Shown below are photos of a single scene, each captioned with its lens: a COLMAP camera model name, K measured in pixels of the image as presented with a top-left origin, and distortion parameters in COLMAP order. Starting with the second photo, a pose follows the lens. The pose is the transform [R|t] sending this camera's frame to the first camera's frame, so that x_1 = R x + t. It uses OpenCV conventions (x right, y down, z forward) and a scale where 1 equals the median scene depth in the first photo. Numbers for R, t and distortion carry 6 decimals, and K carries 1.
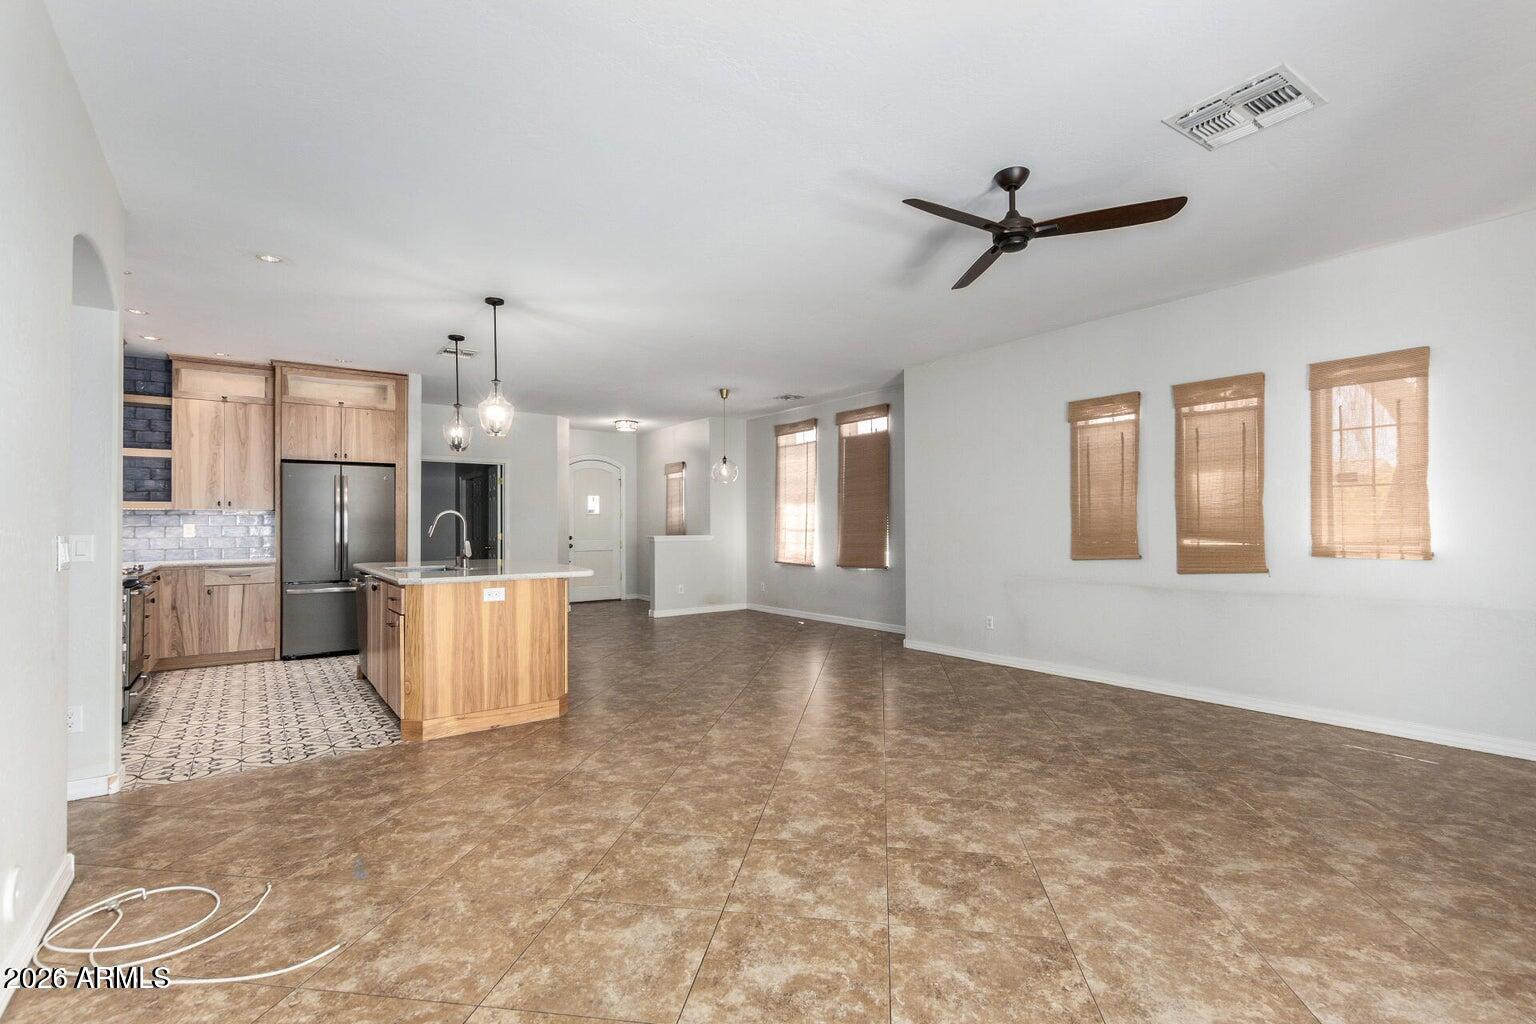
lens RADIAL K [[705.1, 0, 783.1], [0, 705.1, 519.0], [0, 0, 1]] dist [0.006082, -0.000993]
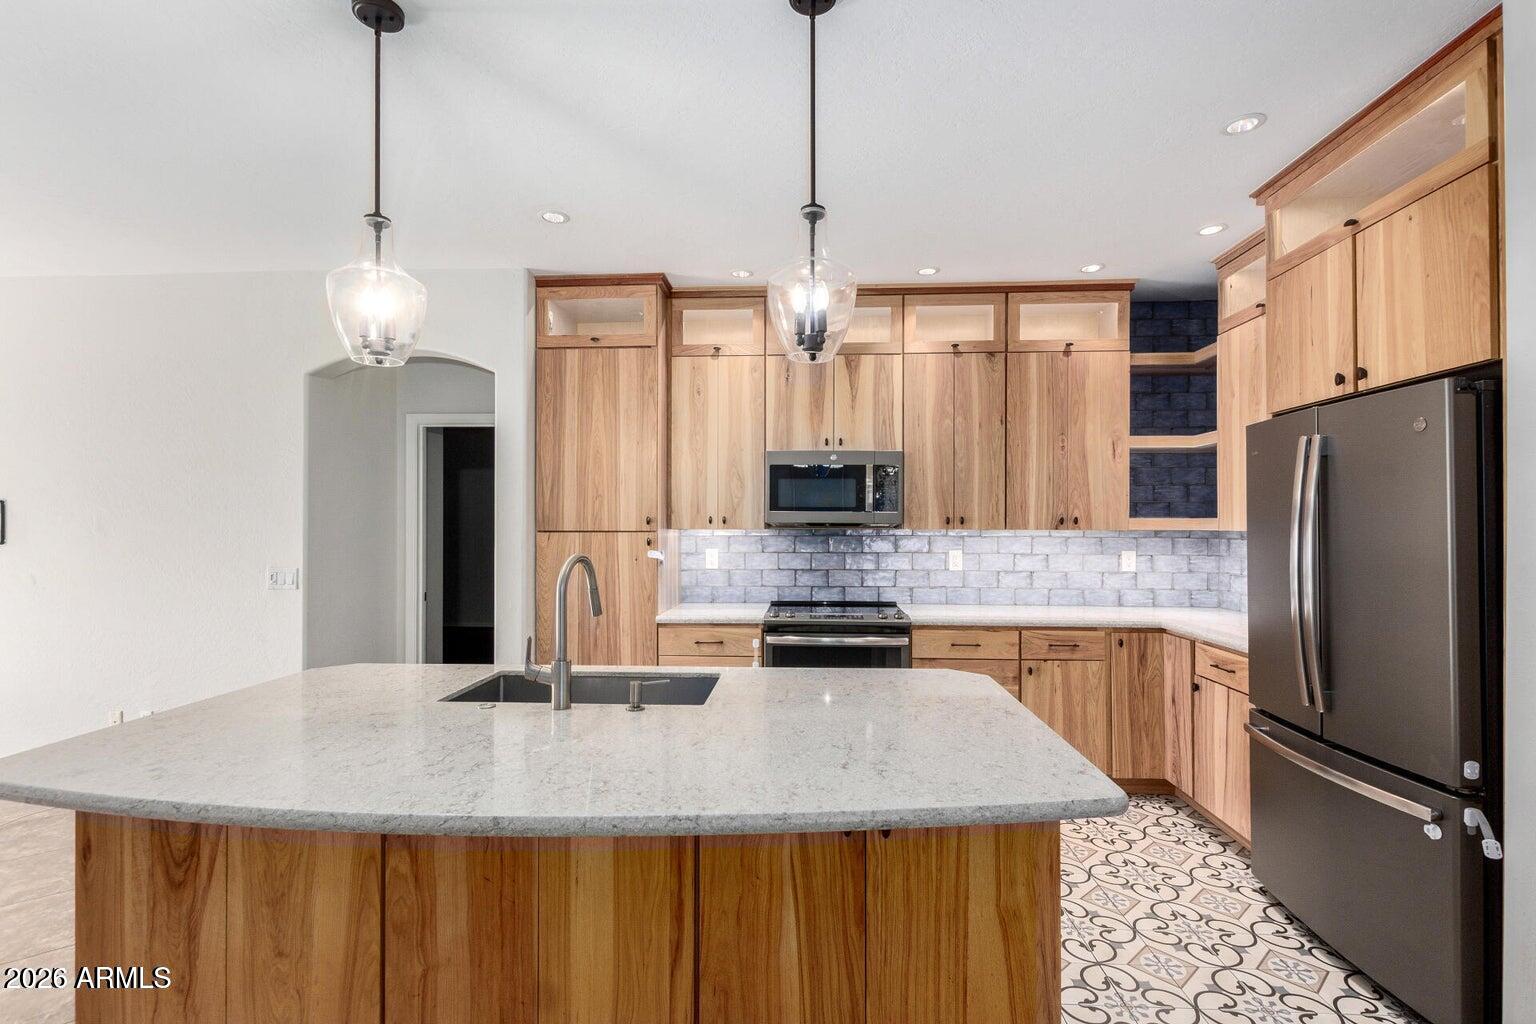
lens RADIAL K [[705.1, 0, 771.2], [0, 705.1, 519.3], [0, 0, 1]] dist [0.006082, -0.000993]
pose [[-0.649728, 0.000388, -0.760167, -0.359370], [0.012008, 0.999880, -0.009754, -0.040243], [0.760072, -0.015466, -0.649655, 2.013764]]
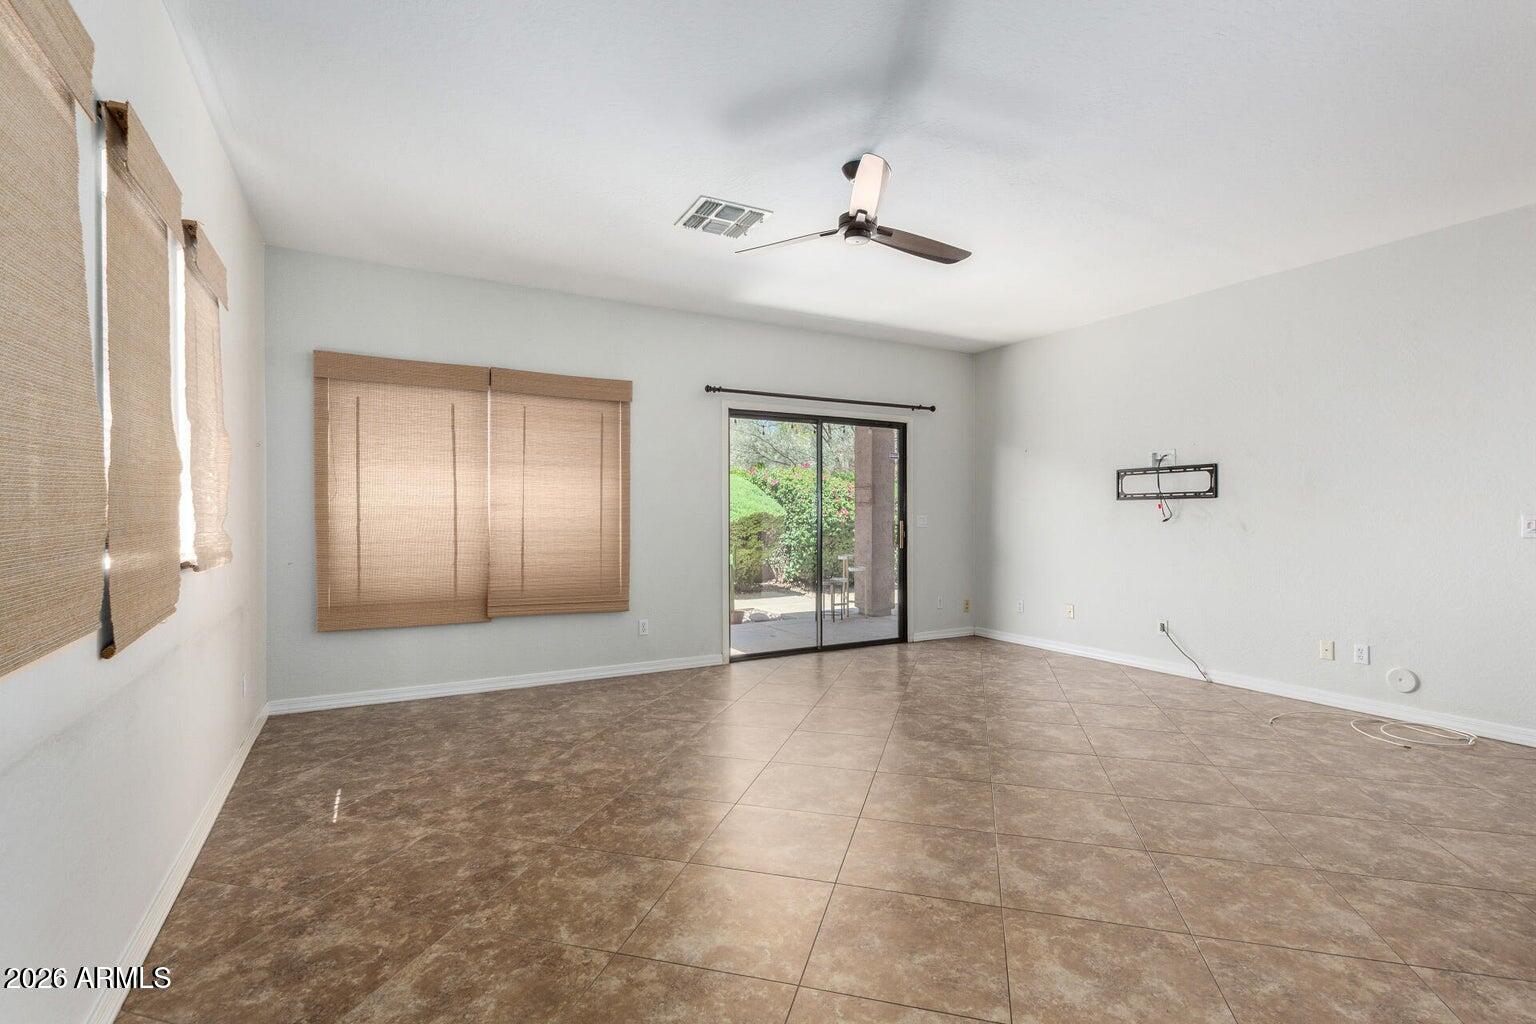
lens RADIAL K [[705.1, 0, 778.1], [0, 705.1, 523.2], [0, 0, 1]] dist [0.006082, -0.000993]
pose [[-0.991756, 0.004887, 0.128049, 0.293472], [0.005182, 0.999985, 0.001974, 0.019972], [-0.128037, 0.002622, -0.991766, 1.890300]]
